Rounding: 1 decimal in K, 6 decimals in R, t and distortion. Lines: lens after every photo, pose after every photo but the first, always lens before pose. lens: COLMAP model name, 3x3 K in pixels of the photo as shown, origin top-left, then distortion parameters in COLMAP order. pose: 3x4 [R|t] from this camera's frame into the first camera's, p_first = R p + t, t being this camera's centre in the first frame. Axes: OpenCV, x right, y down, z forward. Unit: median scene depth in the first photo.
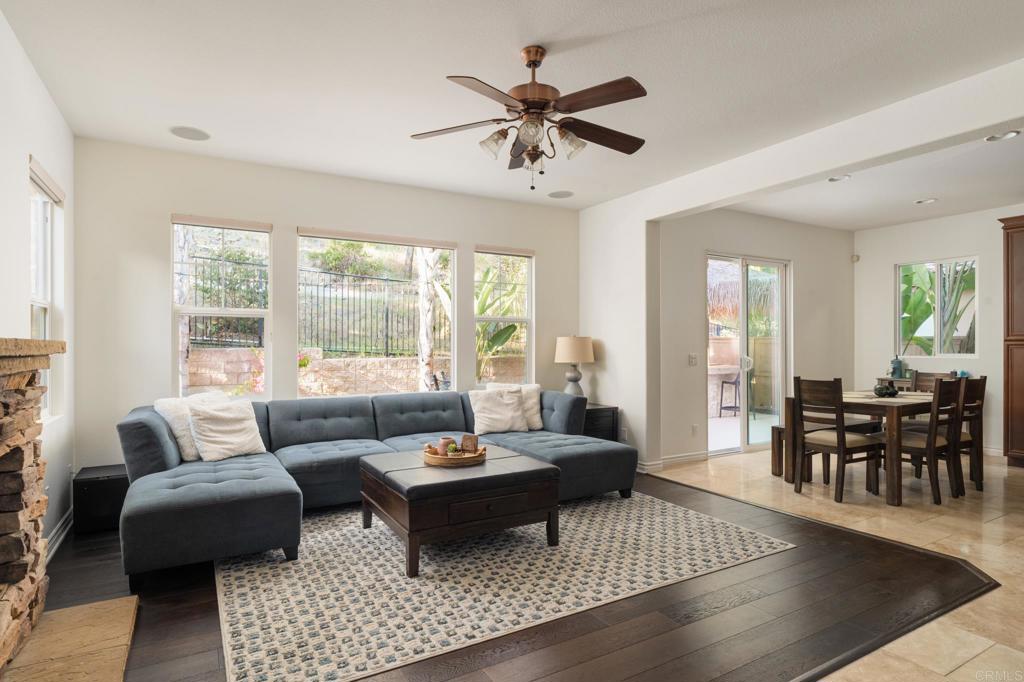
lens RADIAL K [[554.8, 0, 512.0], [0, 554.8, 341.0], [0, 0, 1]] dist [-0.001745, -0.000662]
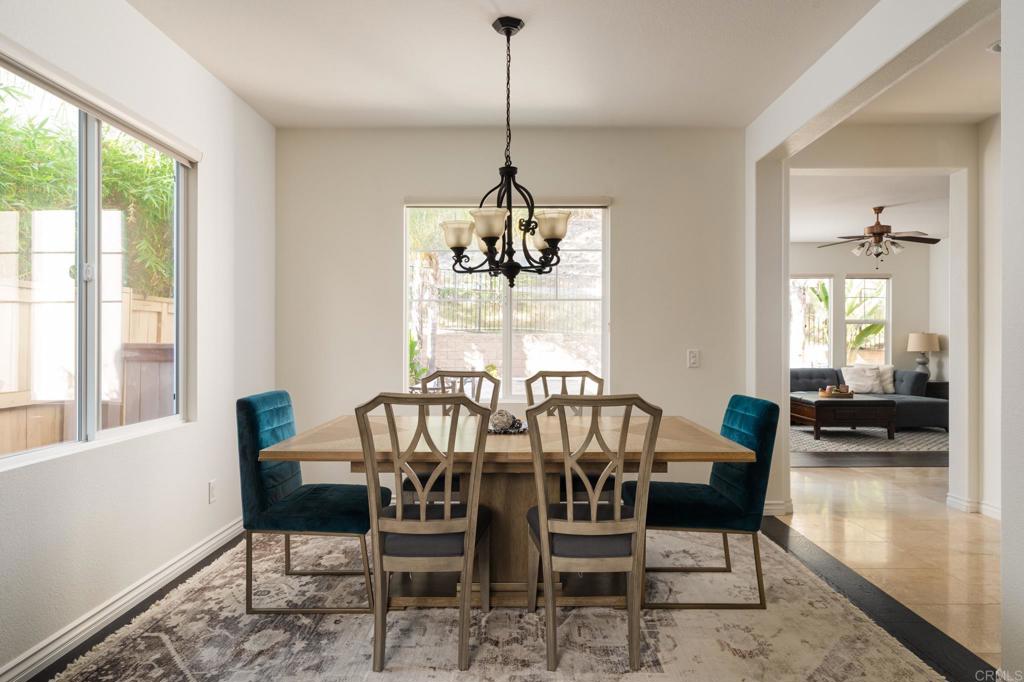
lens RADIAL K [[655.0, 0, 512.0], [0, 655.0, 341.0], [0, 0, 1]] dist [-0.002674, -0.000640]
pose [[0.863168, 0.004826, -0.504894, 0.053988], [0.000583, 0.999944, 0.010554, -0.006362], [0.504916, -0.009404, 0.863117, -1.090124]]
